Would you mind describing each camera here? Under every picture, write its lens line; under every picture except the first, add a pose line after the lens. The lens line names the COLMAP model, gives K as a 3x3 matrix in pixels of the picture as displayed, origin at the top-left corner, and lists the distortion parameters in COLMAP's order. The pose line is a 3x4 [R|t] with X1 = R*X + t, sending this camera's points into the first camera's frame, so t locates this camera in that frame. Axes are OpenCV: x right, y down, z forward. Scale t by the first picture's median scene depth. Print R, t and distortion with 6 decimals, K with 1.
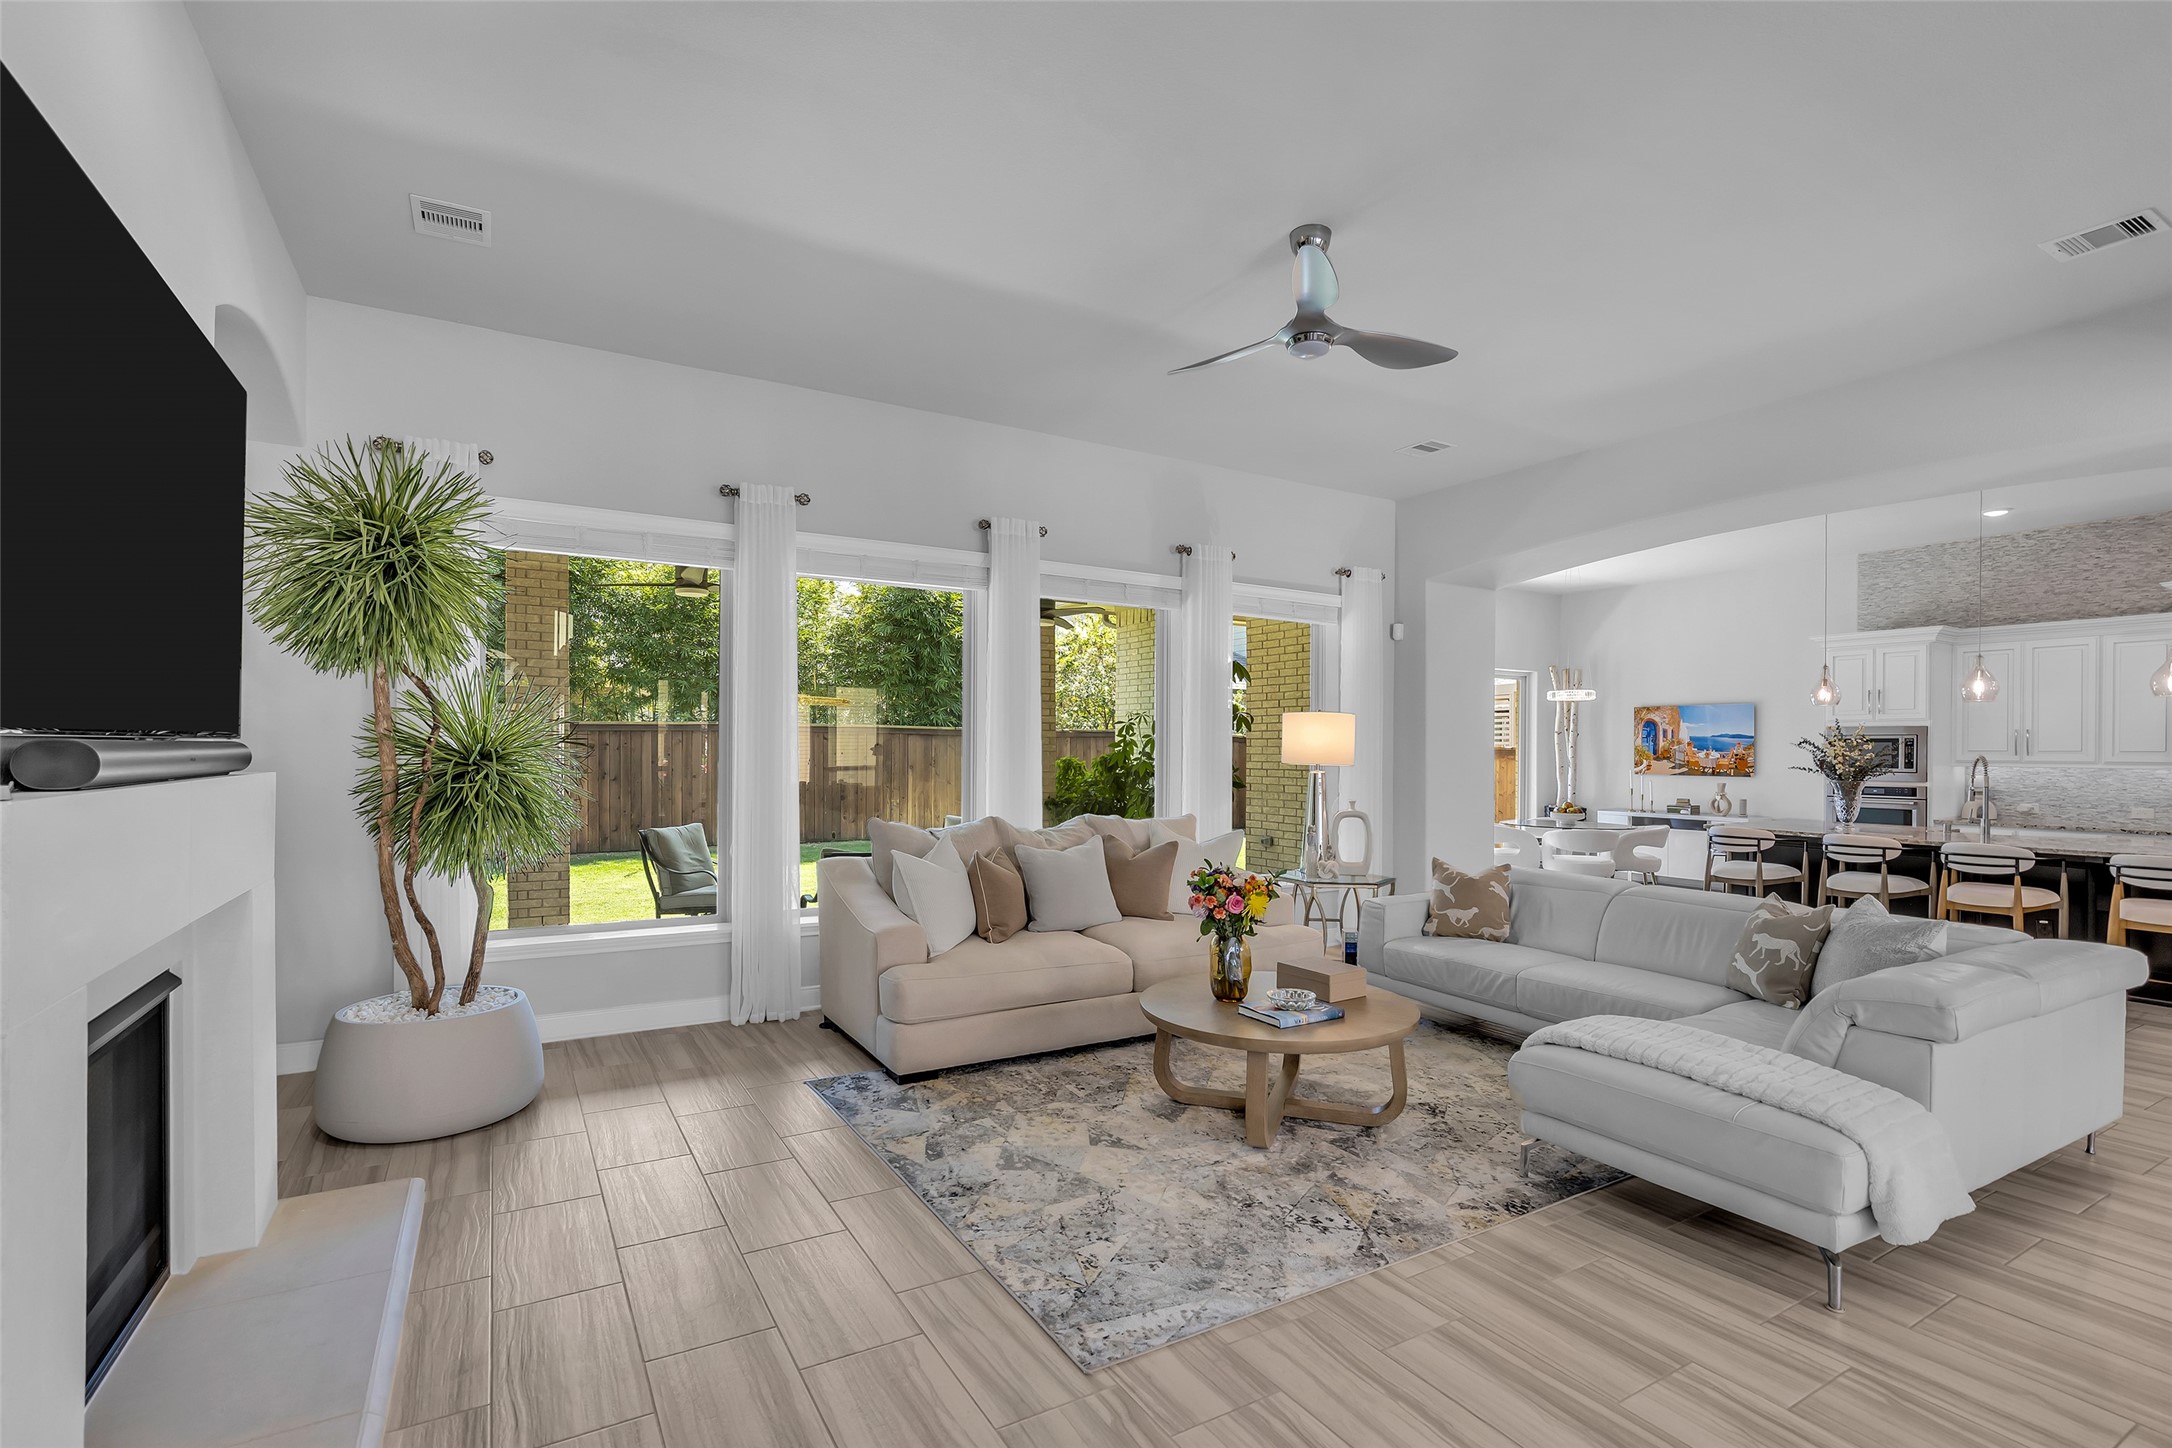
lens RADIAL K [[997.6, 0, 1086.1], [0, 997.6, 750.8], [0, 0, 1]] dist [-0.013328, 0.001430]
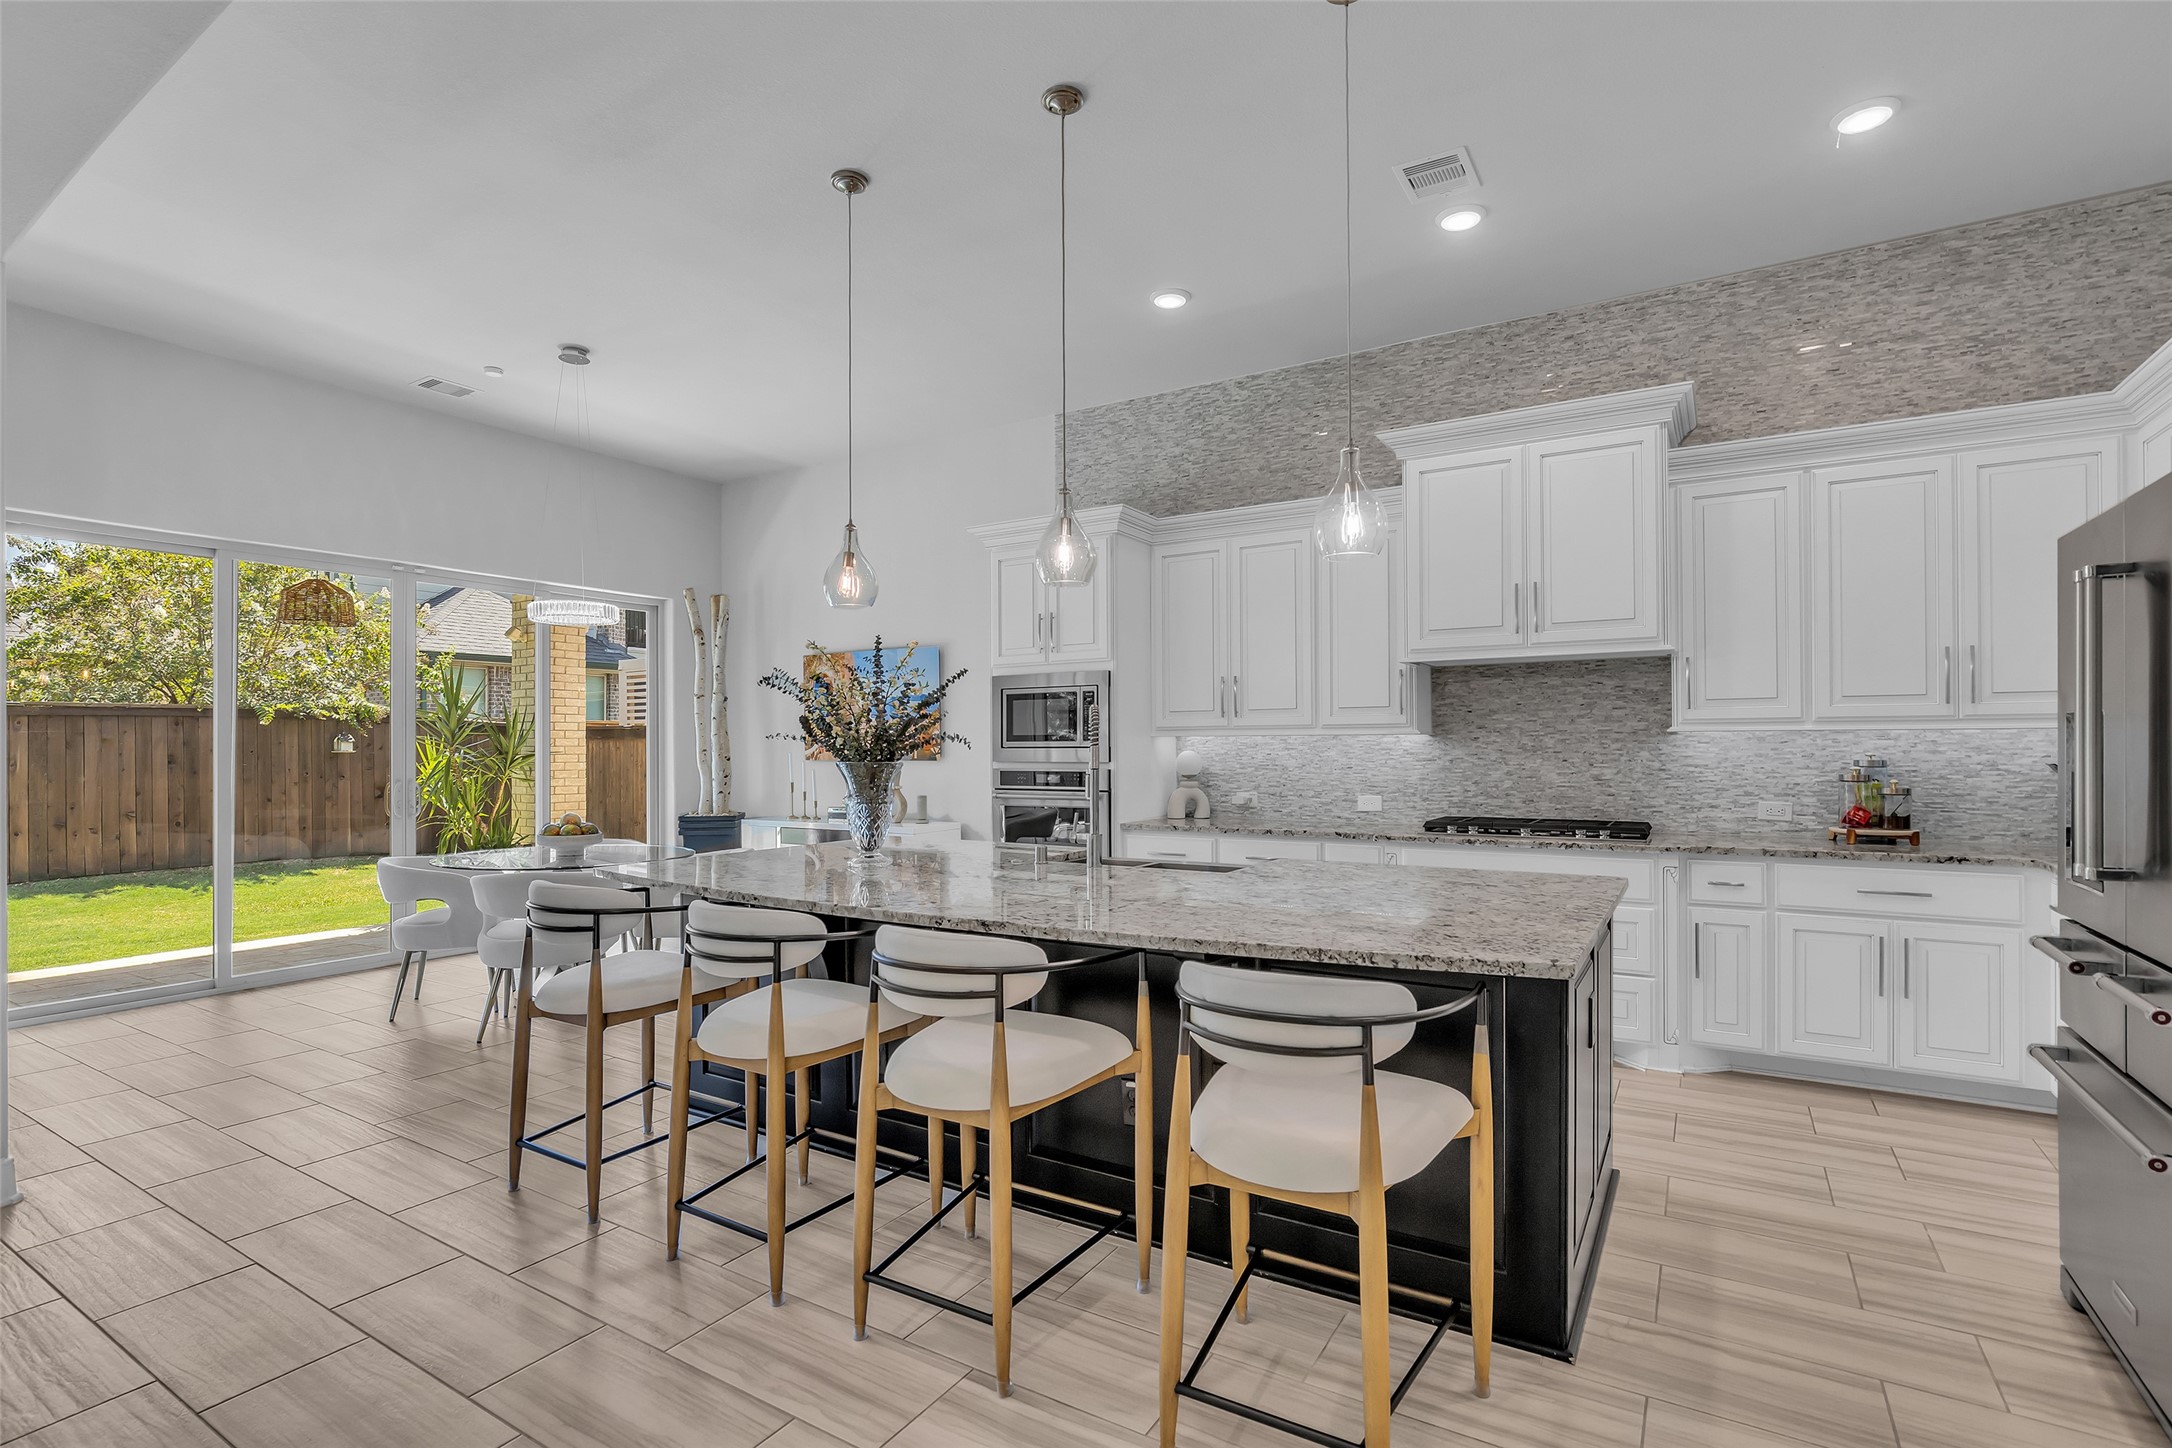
lens RADIAL K [[1015.6, 0, 1106.7], [0, 1015.6, 735.7], [0, 0, 1]] dist [-0.010600, 0.001711]
pose [[0.876043, -0.007700, 0.482171, 0.468712], [0.012365, 0.999902, -0.006498, 0.016462], [-0.482074, 0.011655, 0.876053, 0.387343]]
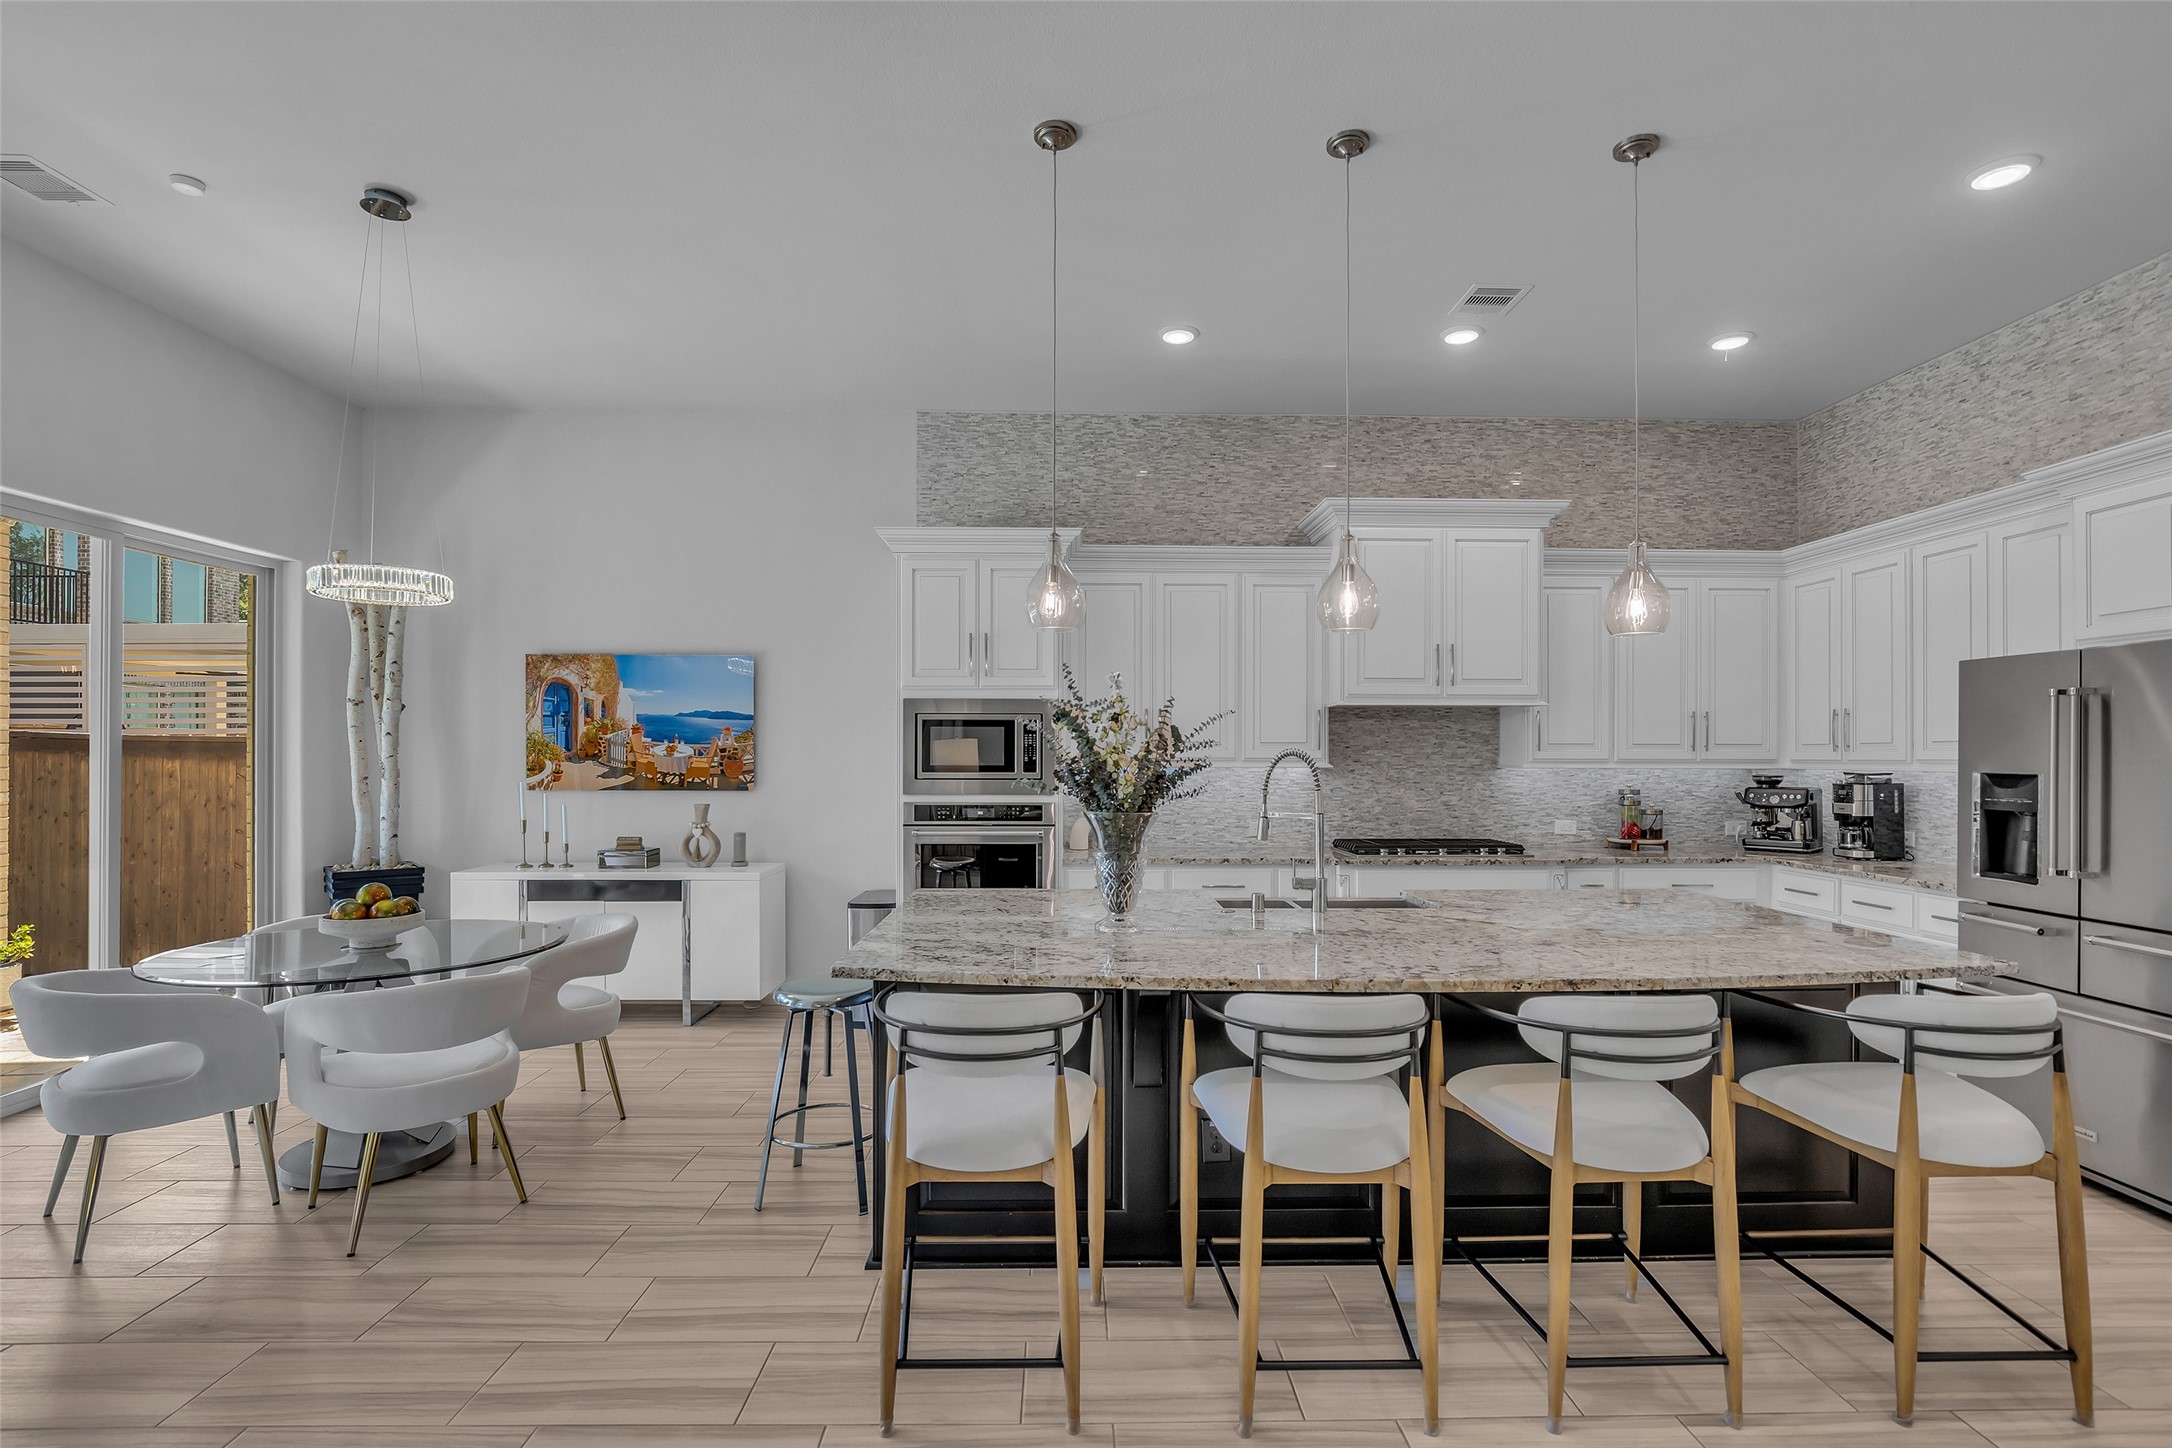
lens RADIAL K [[997.6, 0, 1086.1], [0, 997.6, 750.8], [0, 0, 1]] dist [-0.013328, 0.001430]
pose [[0.485696, -0.005459, 0.874111, 0.294577], [0.001181, 0.999984, 0.005589, 0.001872], [-0.874127, -0.001682, 0.485694, 0.597054]]
